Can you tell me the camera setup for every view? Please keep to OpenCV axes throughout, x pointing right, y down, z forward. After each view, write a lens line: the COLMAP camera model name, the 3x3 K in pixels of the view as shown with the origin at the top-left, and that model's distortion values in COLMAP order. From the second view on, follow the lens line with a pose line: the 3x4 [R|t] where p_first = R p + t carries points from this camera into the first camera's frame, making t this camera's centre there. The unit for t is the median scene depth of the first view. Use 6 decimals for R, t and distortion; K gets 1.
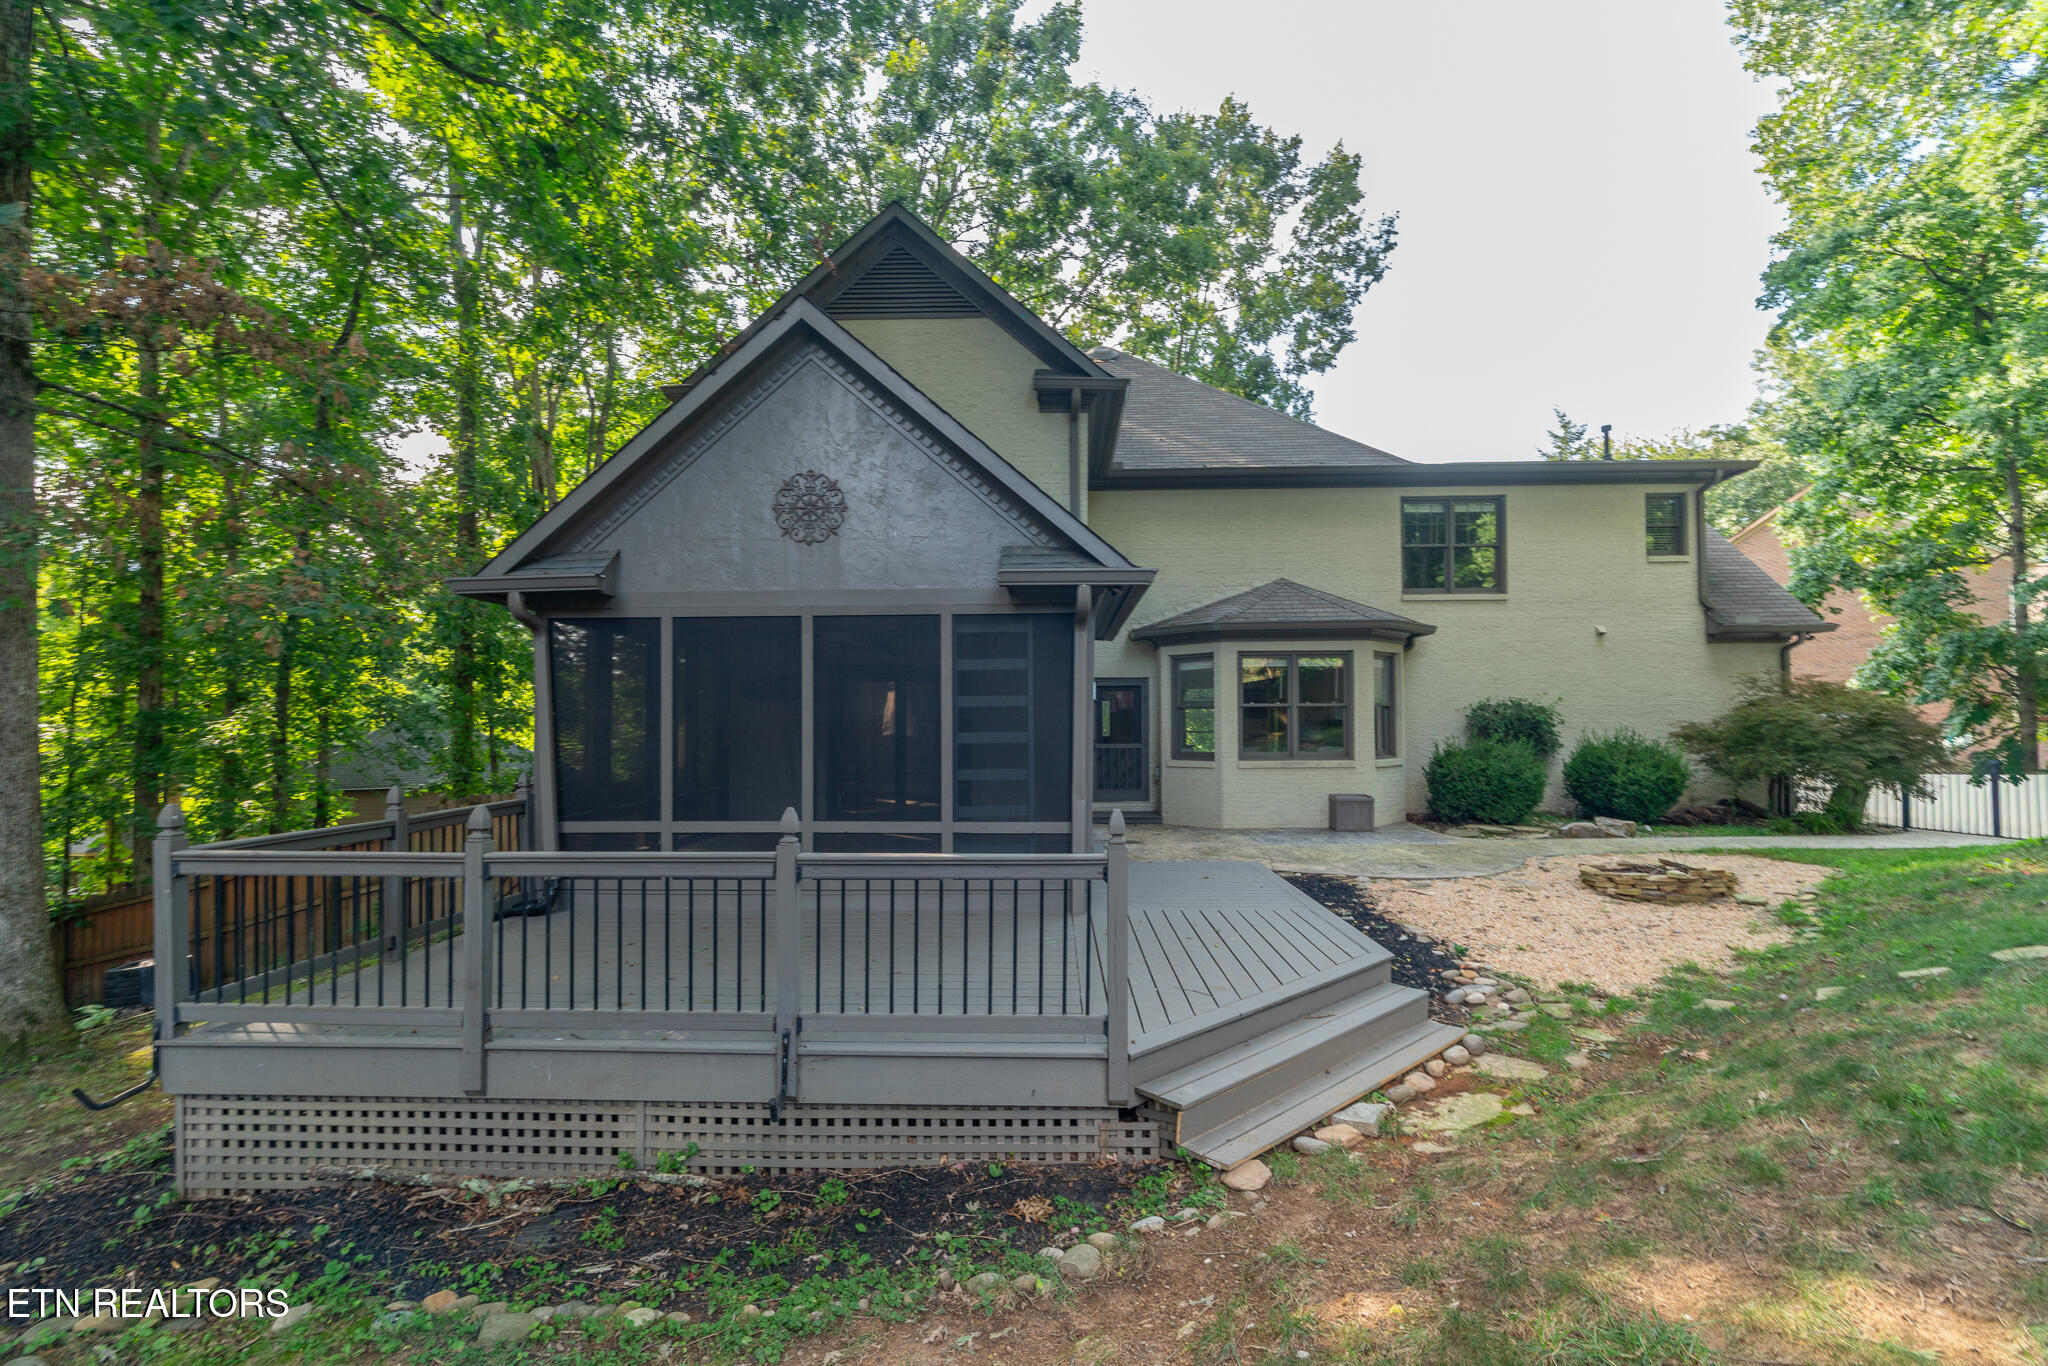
lens RADIAL K [[929.4, 0, 1020.2], [0, 929.4, 705.8], [0, 0, 1]] dist [0.003707, 0.001152]
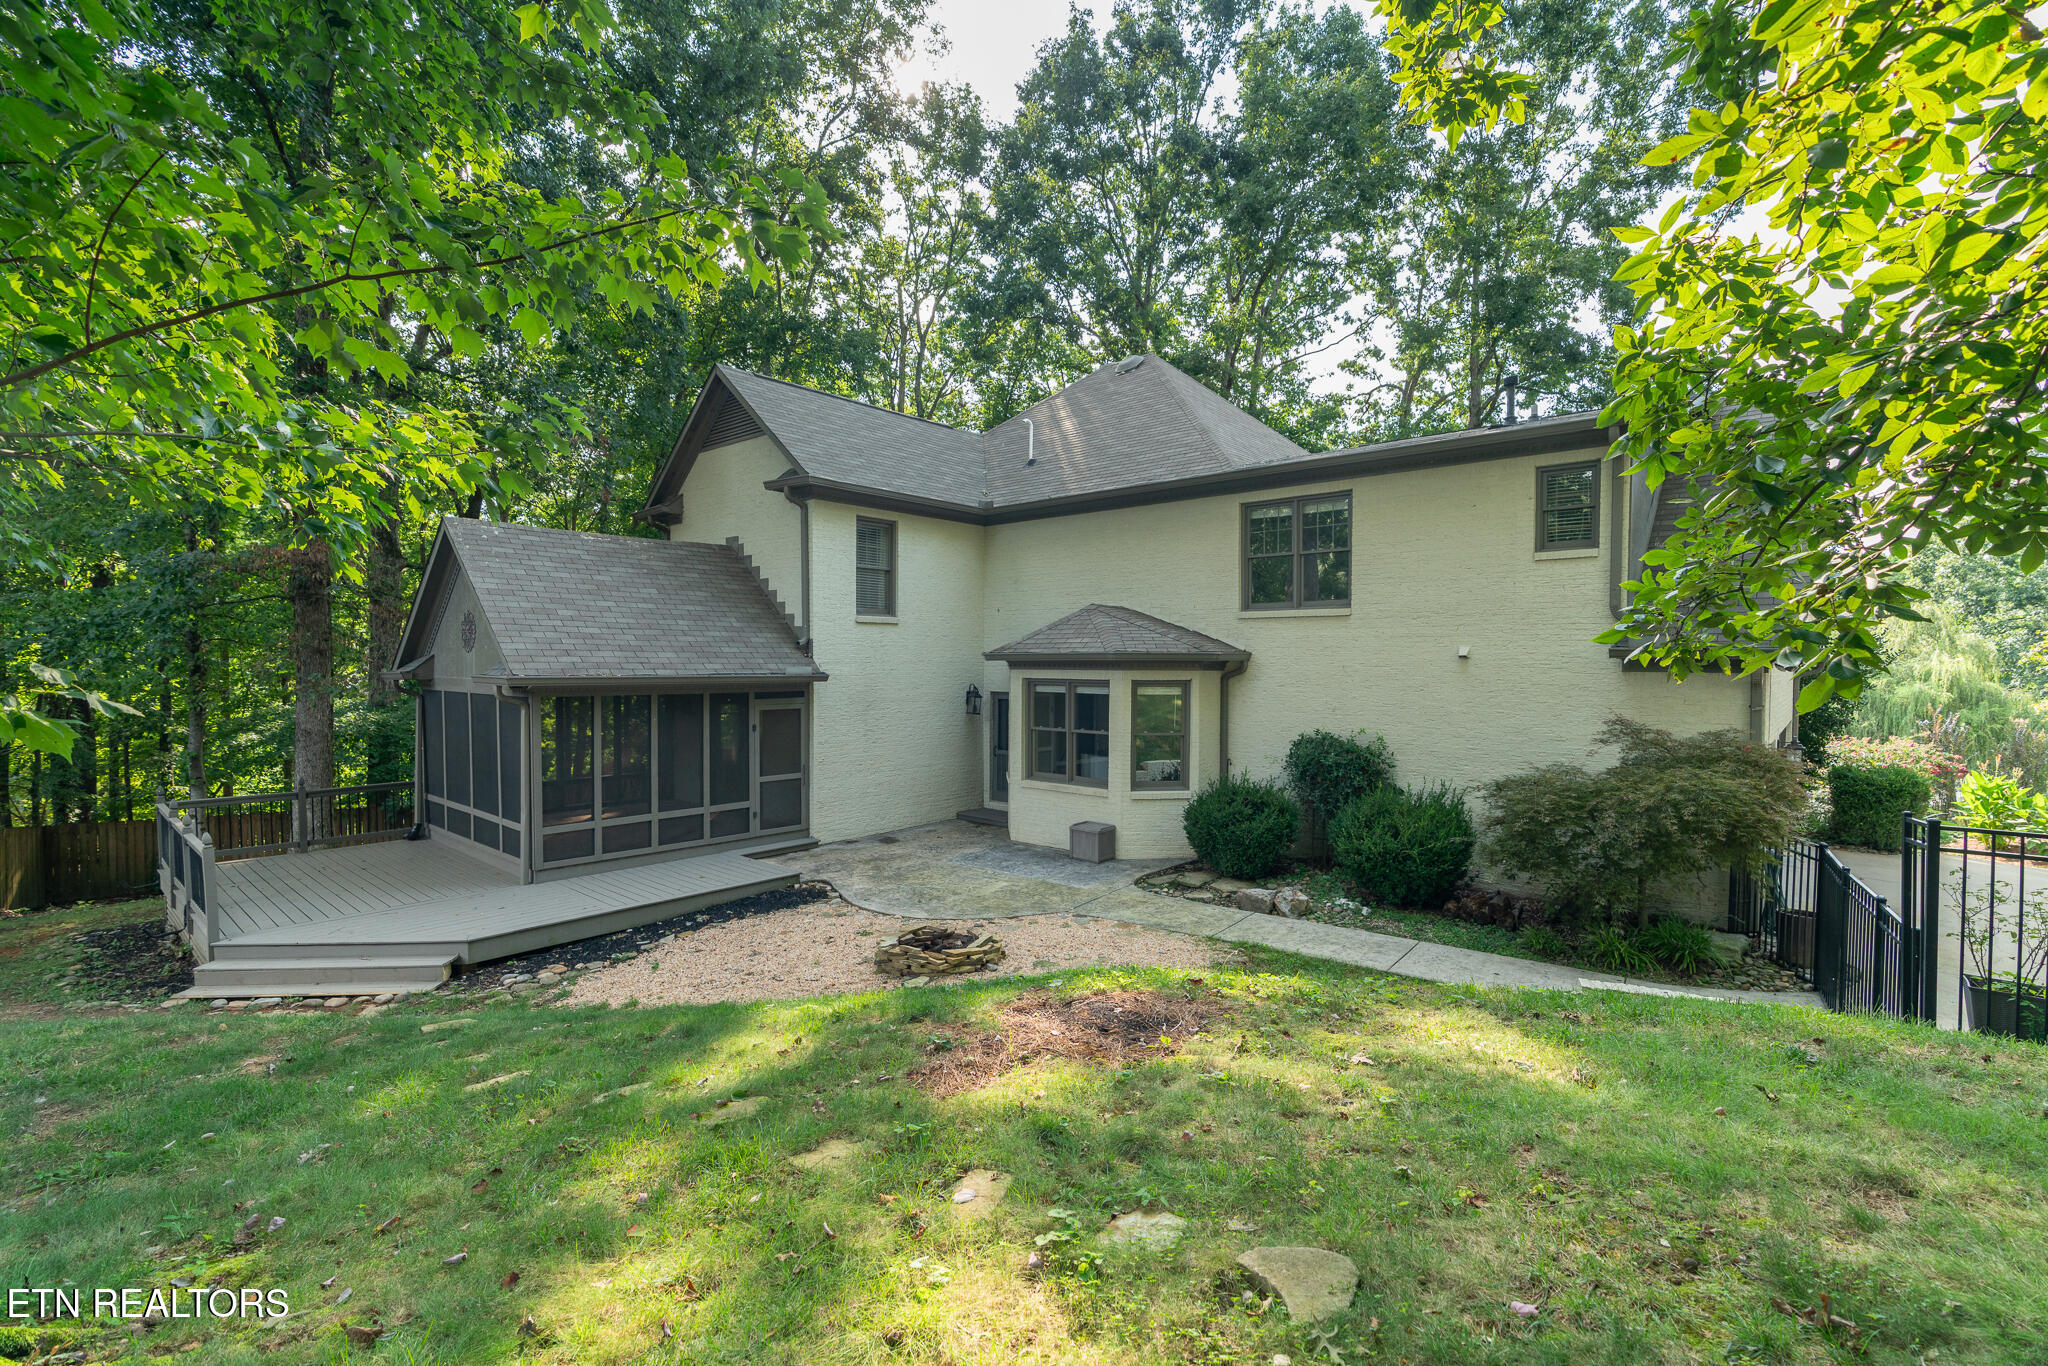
lens RADIAL K [[916.6, 0, 1024.0], [0, 916.6, 683.0], [0, 0, 1]] dist [-0.008718, 0.000468]
pose [[0.769251, 0.024619, -0.638472, 0.868703], [0.005570, 0.998961, 0.045229, -0.096245], [0.638922, -0.038349, 0.768315, 0.176622]]
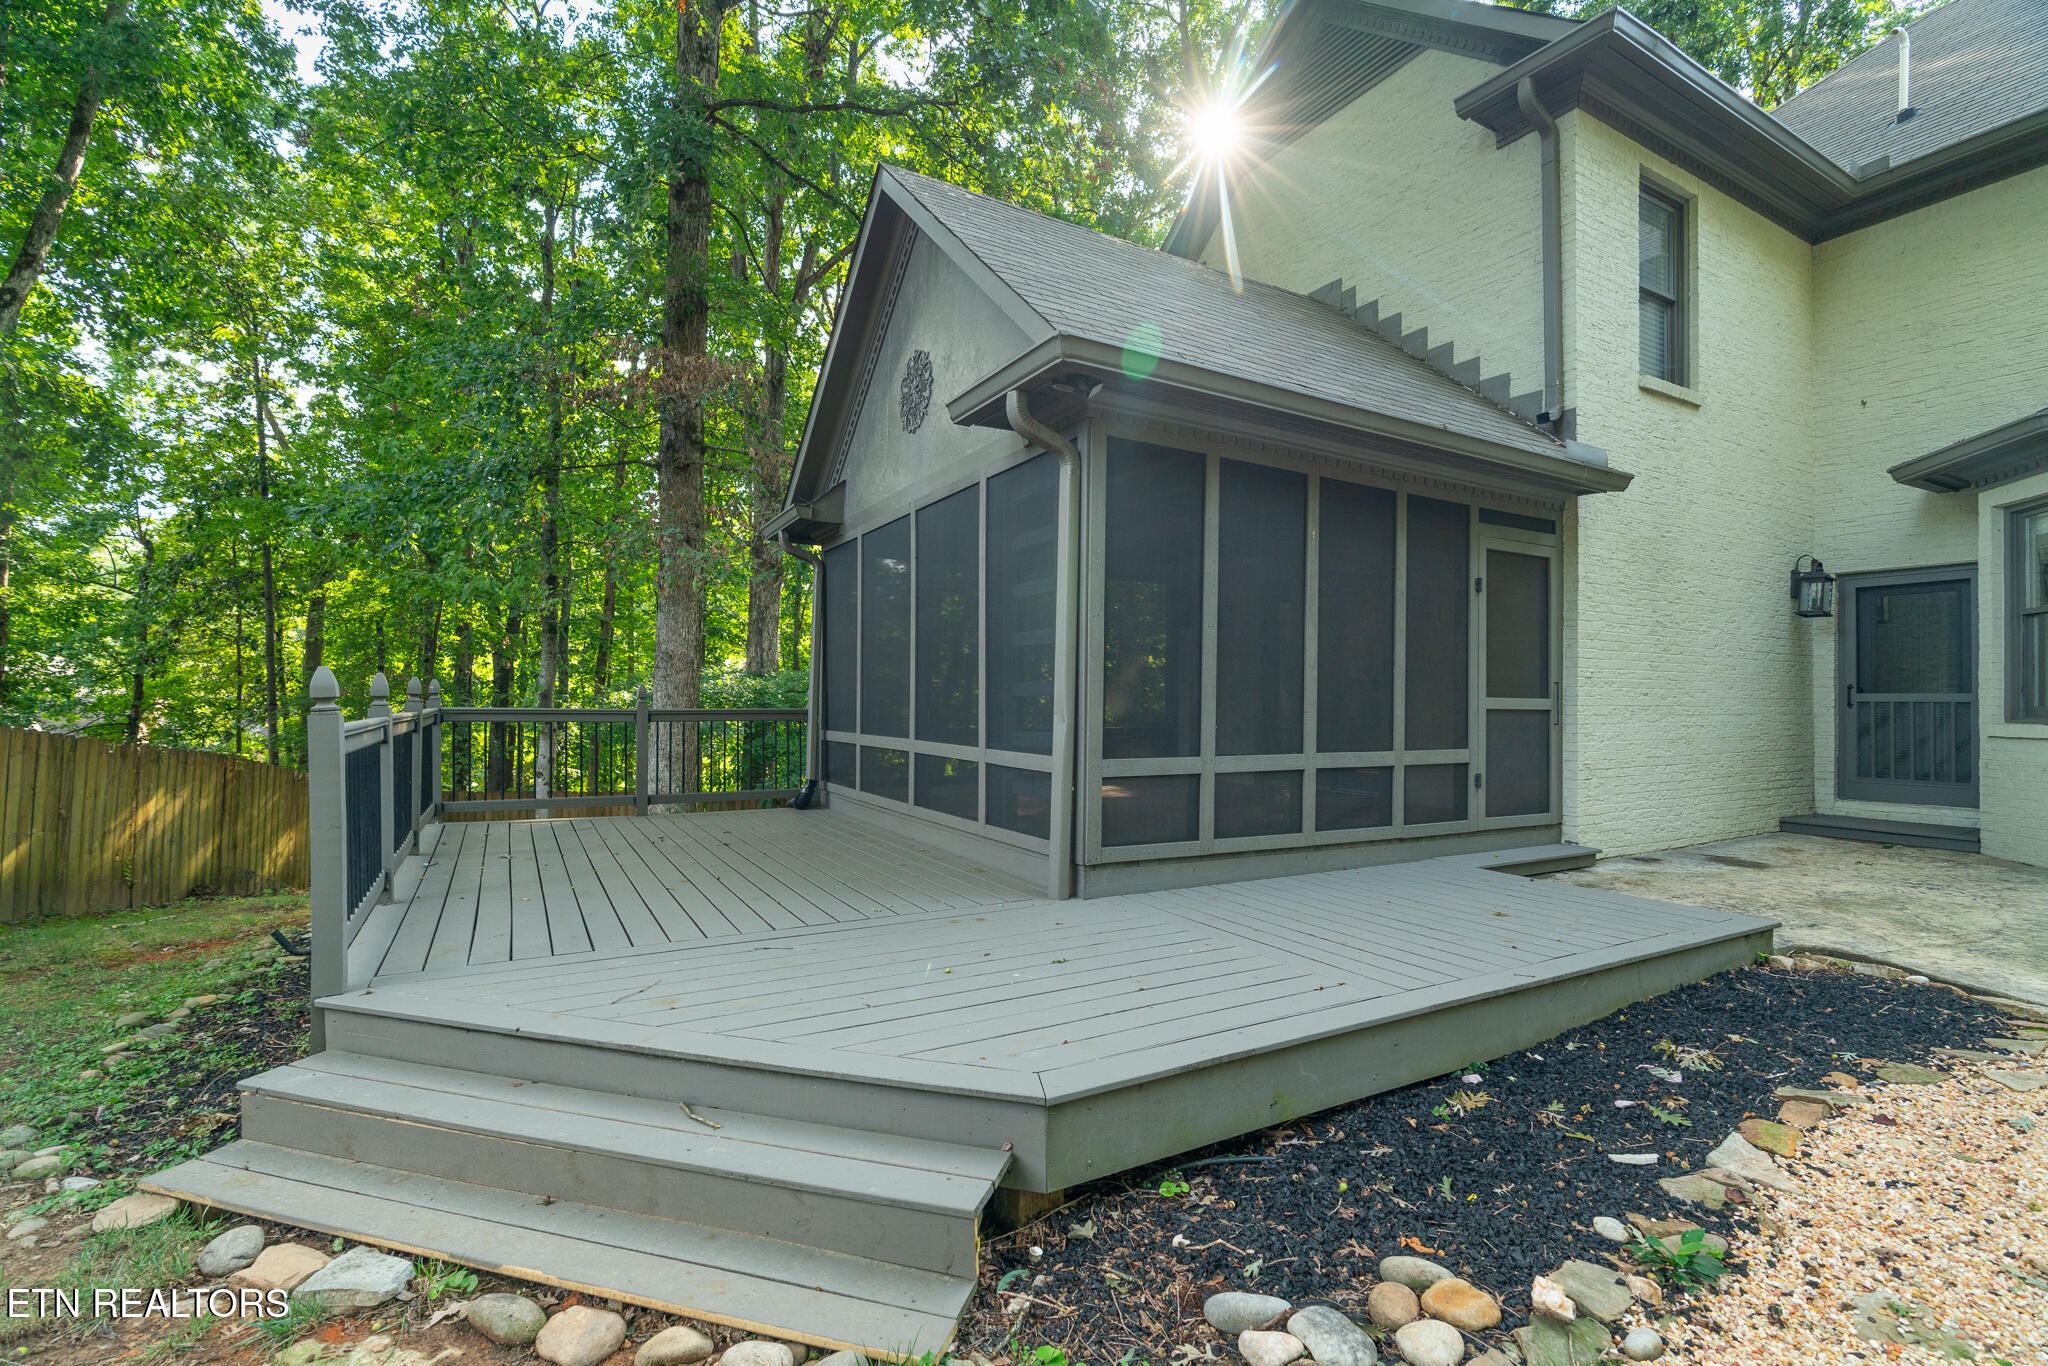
lens RADIAL K [[916.6, 0, 1024.0], [0, 916.6, 683.0], [0, 0, 1]] dist [-0.008718, 0.000468]
pose [[0.521150, -0.006088, -0.853443, 0.301048], [0.003415, 0.999981, -0.005048, 0.038064], [0.853458, -0.000284, 0.521161, 0.324528]]
